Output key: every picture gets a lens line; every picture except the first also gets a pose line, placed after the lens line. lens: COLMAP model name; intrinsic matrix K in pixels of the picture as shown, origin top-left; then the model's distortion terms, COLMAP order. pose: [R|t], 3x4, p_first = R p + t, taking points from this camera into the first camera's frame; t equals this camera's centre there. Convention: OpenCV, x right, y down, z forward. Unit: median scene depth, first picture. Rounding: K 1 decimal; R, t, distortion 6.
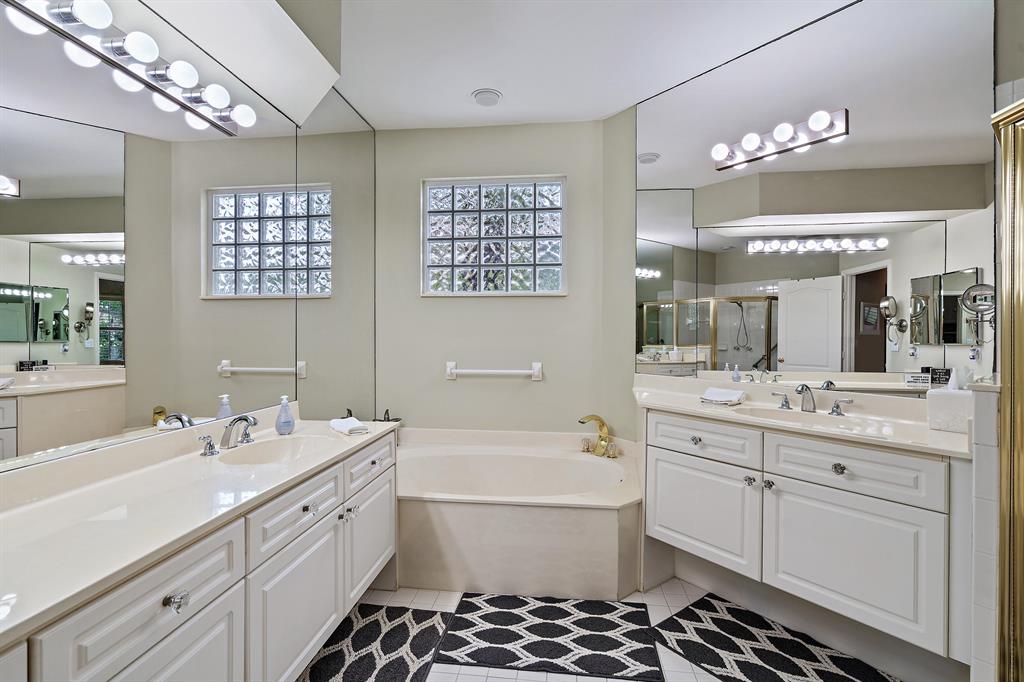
lens RADIAL K [[474.9, 0, 512.6], [0, 474.9, 338.2], [0, 0, 1]] dist [0.001827, 0.001669]
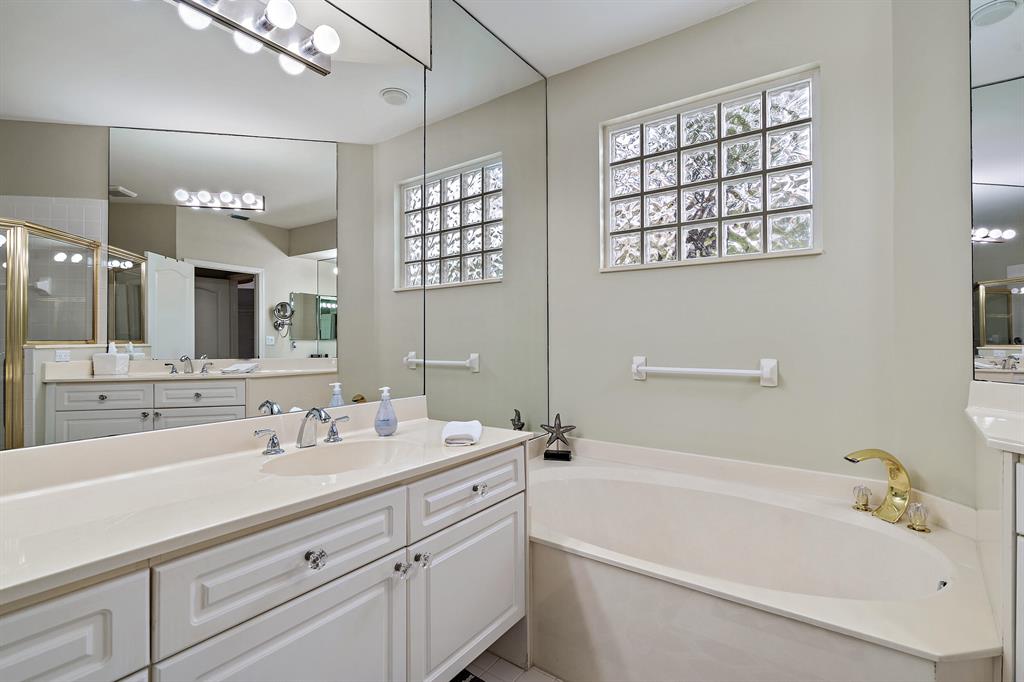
lens RADIAL K [[474.9, 0, 506.9], [0, 474.9, 334.7], [0, 0, 1]] dist [0.001827, 0.001669]
pose [[0.873762, -0.007717, -0.486293, 0.053314], [0.000084, 0.999877, -0.015715, 0.027199], [0.486355, 0.013690, 0.873654, 0.239975]]
